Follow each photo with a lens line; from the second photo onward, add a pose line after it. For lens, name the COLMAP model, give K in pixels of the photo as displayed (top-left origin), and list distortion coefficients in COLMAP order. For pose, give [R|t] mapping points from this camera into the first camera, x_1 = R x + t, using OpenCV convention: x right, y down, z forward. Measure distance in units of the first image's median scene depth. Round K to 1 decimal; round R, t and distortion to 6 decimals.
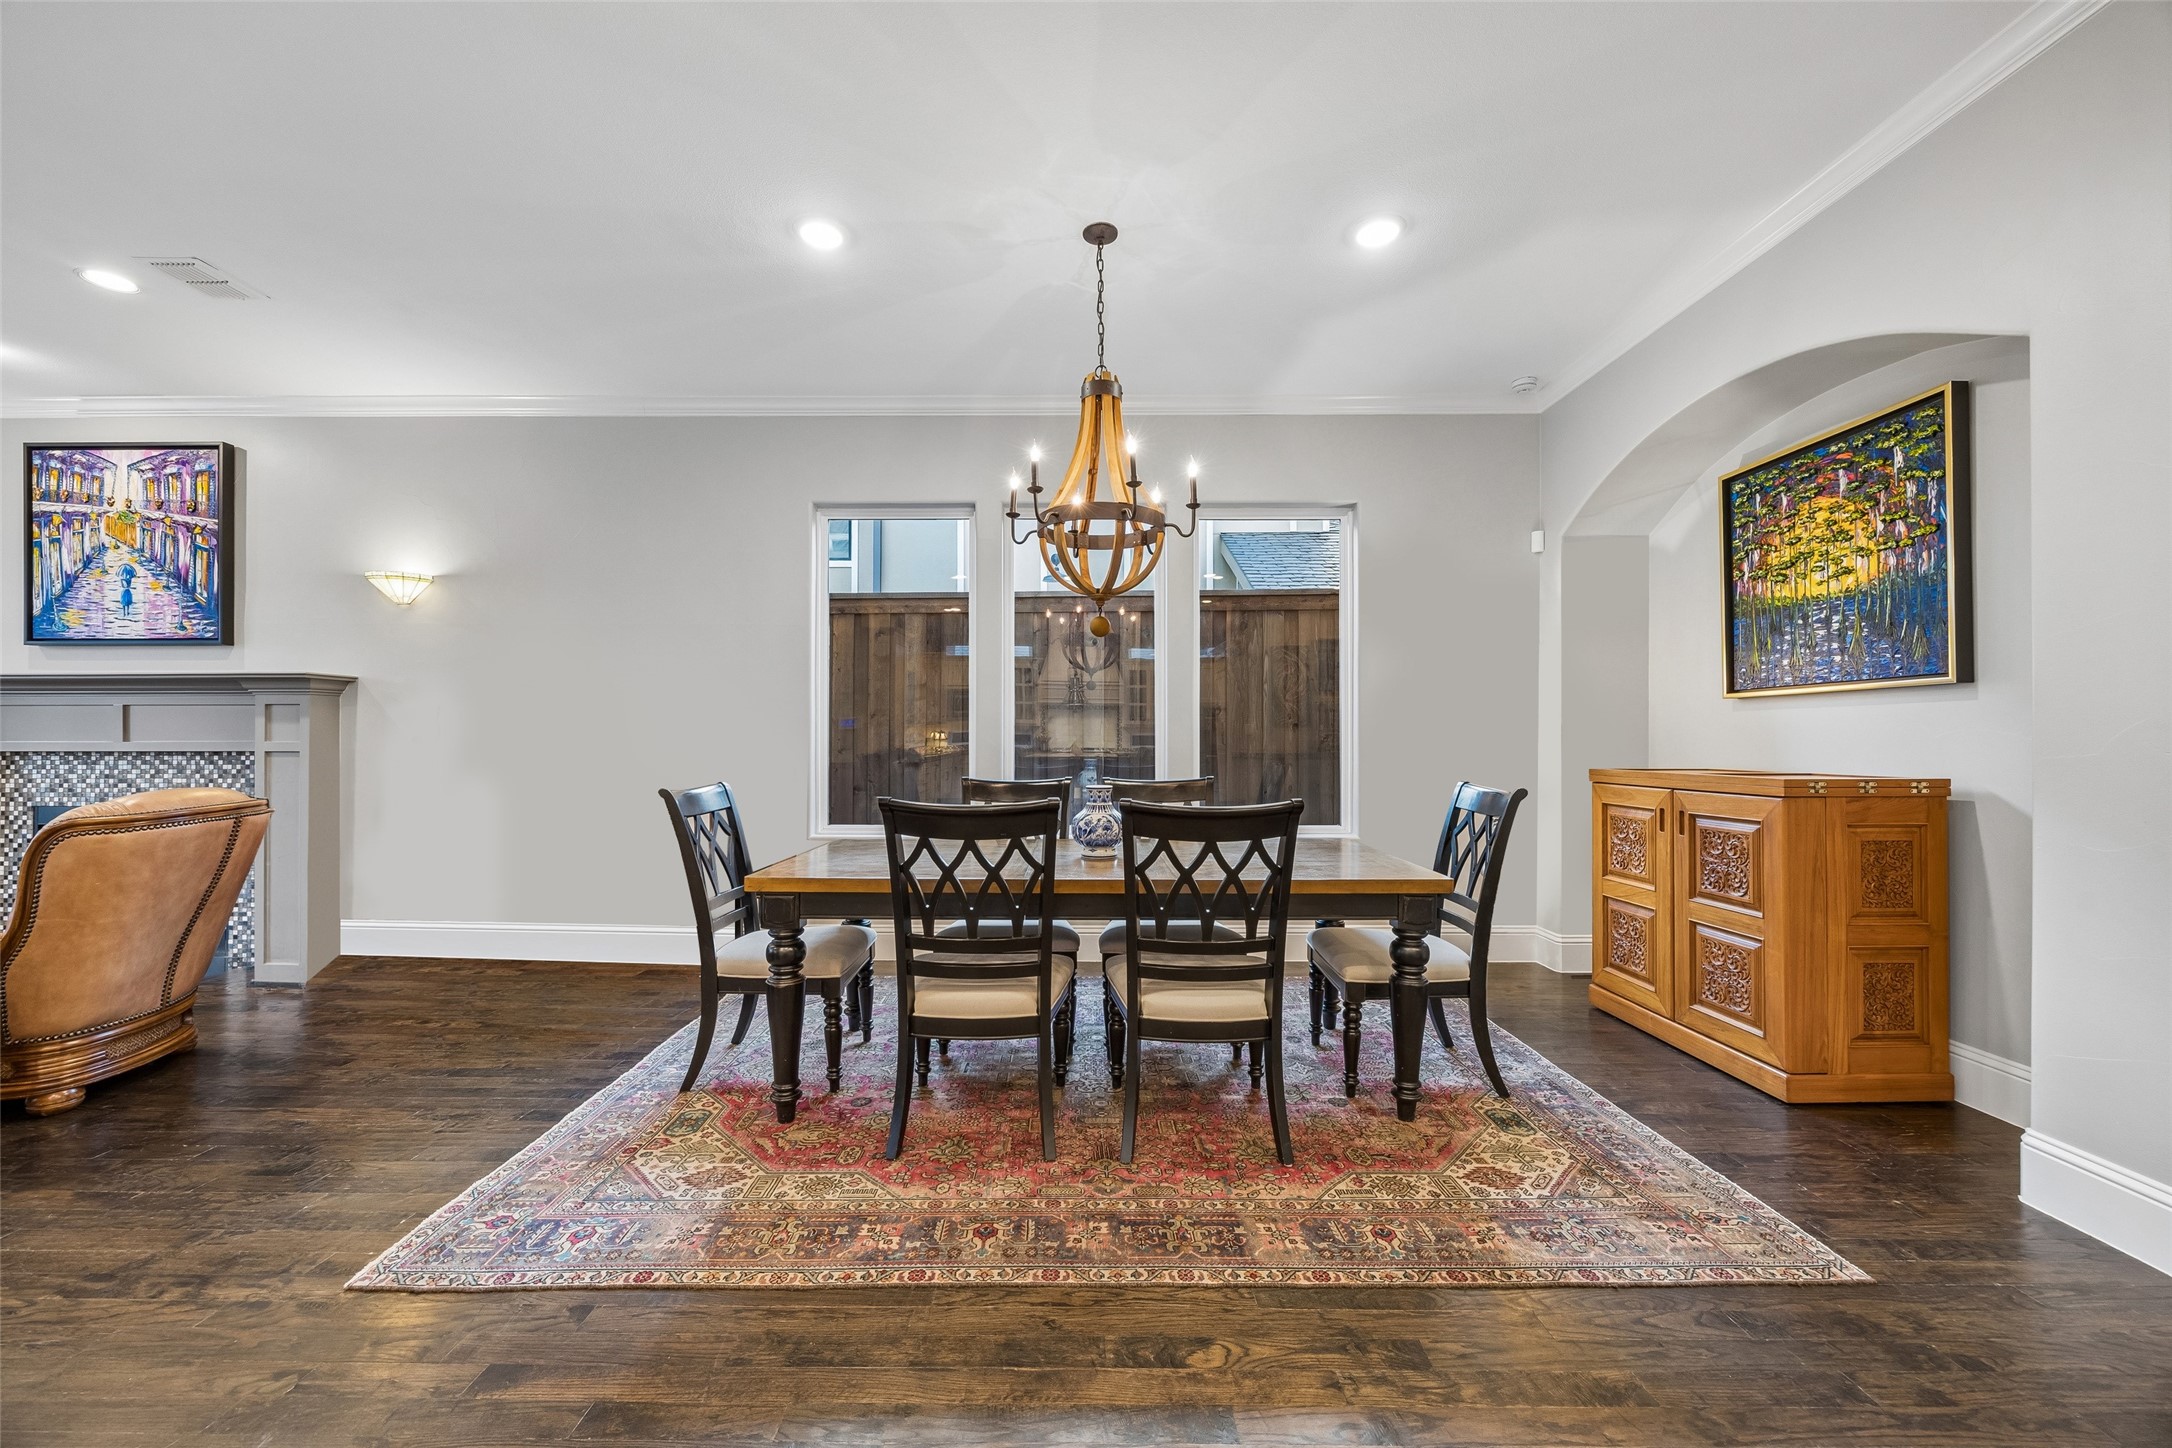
lens RADIAL K [[831.8, 0, 1082.5], [0, 831.8, 736.1], [0, 0, 1]] dist [-0.004001, -0.000839]
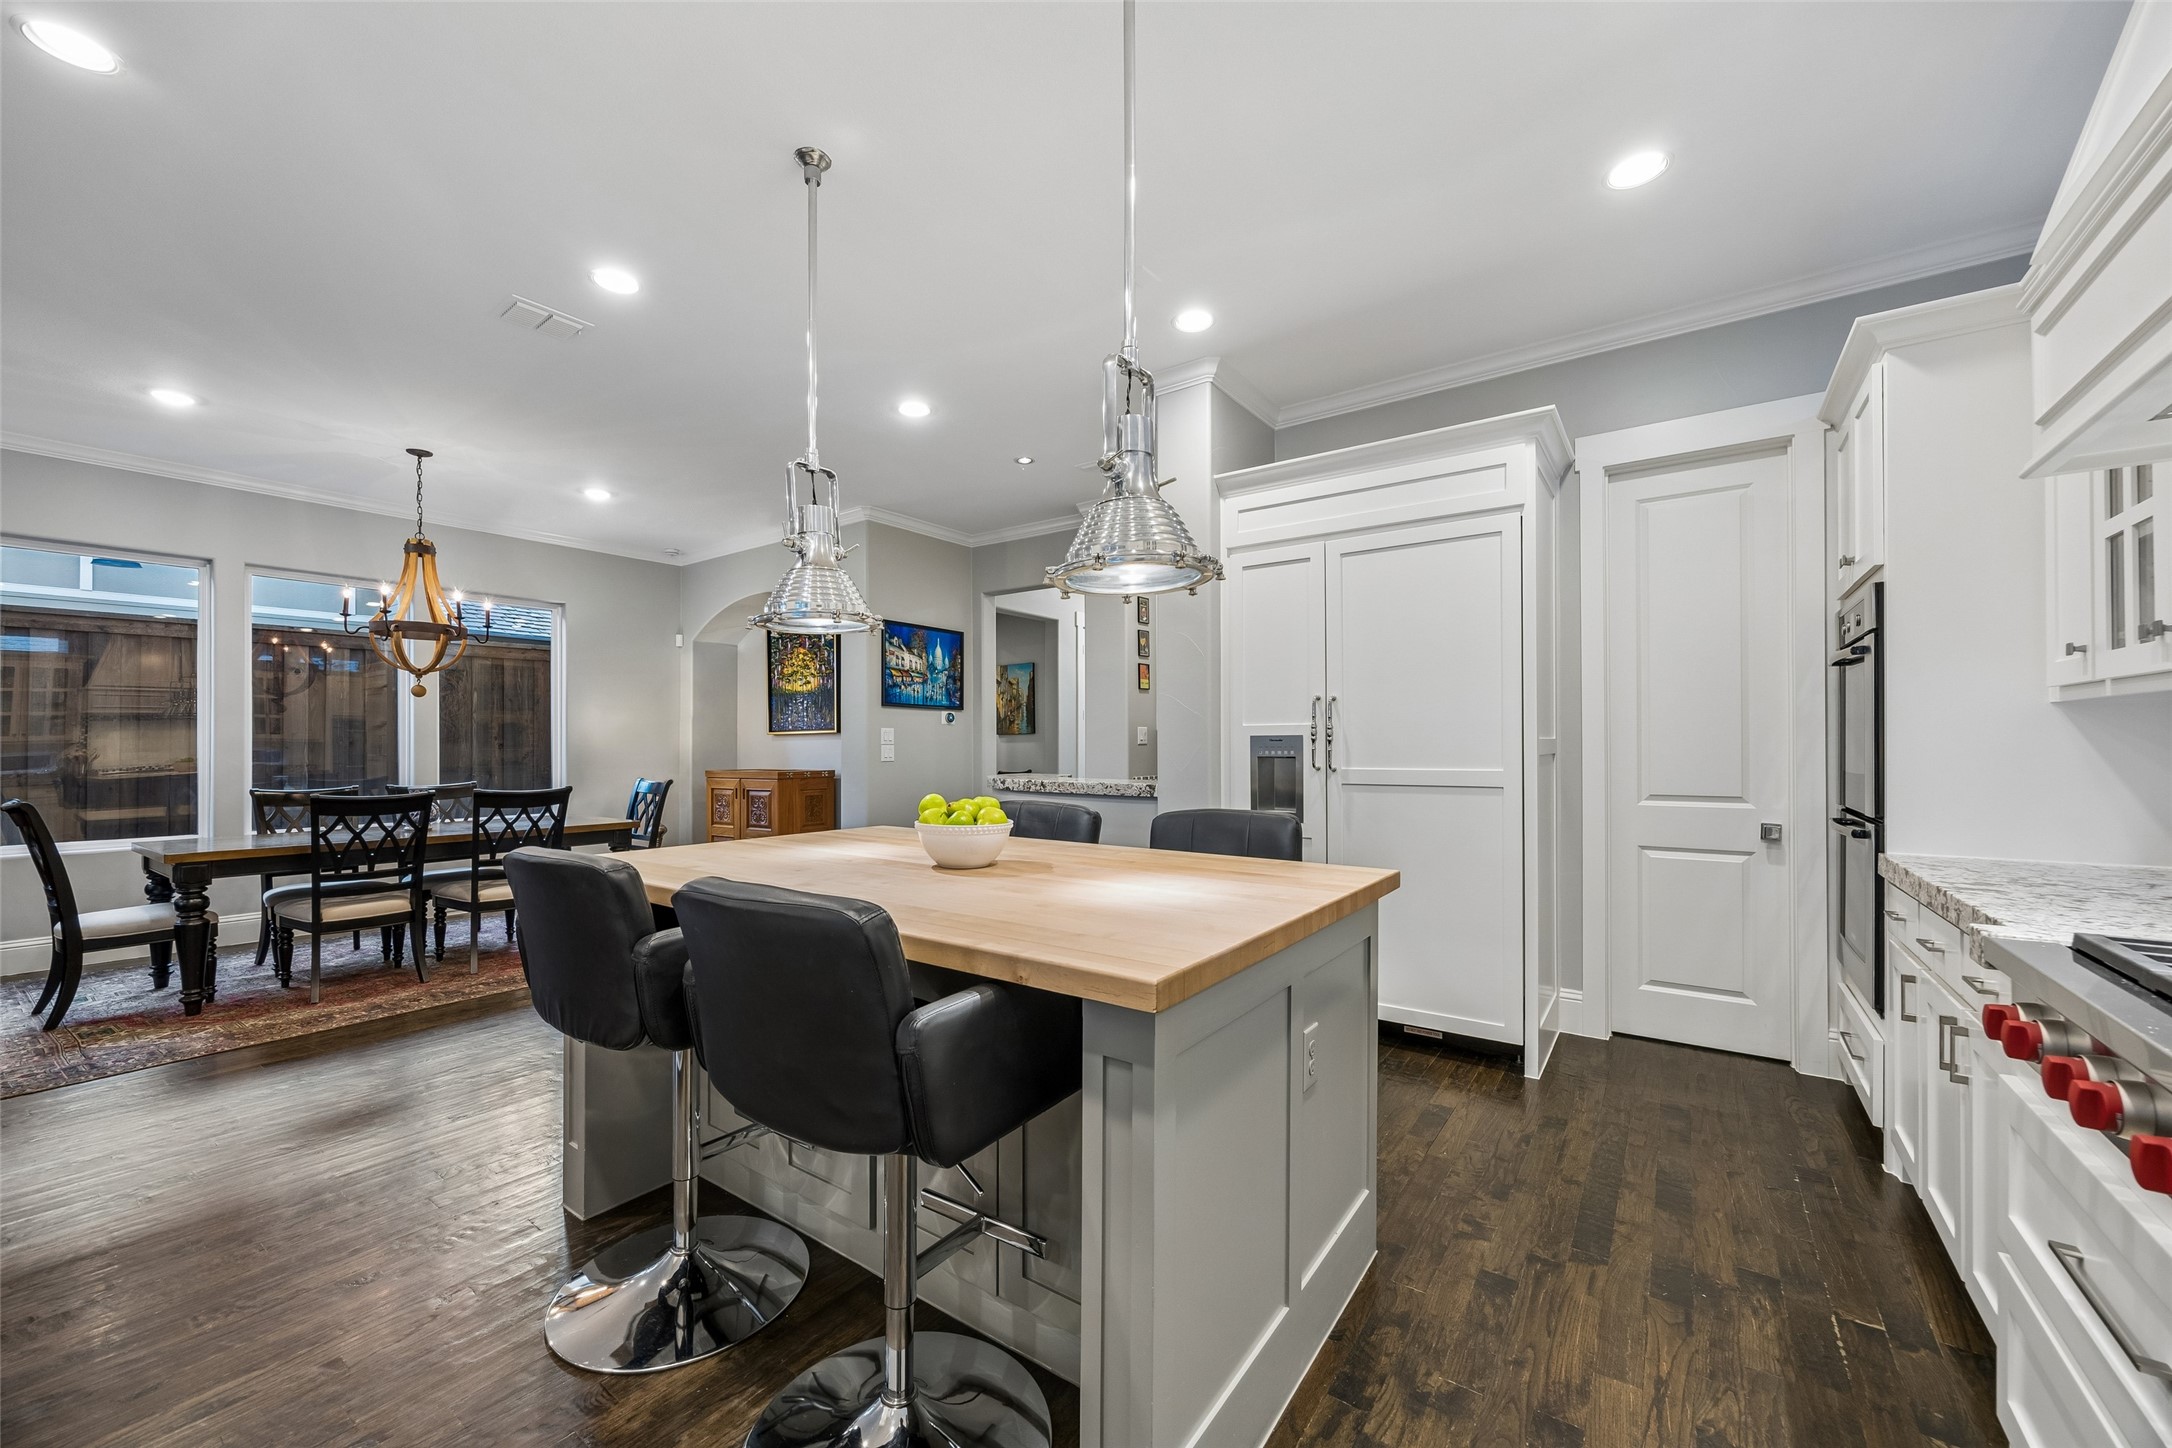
lens RADIAL K [[831.8, 0, 1082.5], [0, 831.8, 736.1], [0, 0, 1]] dist [-0.004001, -0.000839]
pose [[0.583287, 0.006693, 0.812239, -0.540841], [0.004429, 0.999925, -0.011421, -0.017706], [-0.812254, 0.010259, 0.583213, -1.015584]]
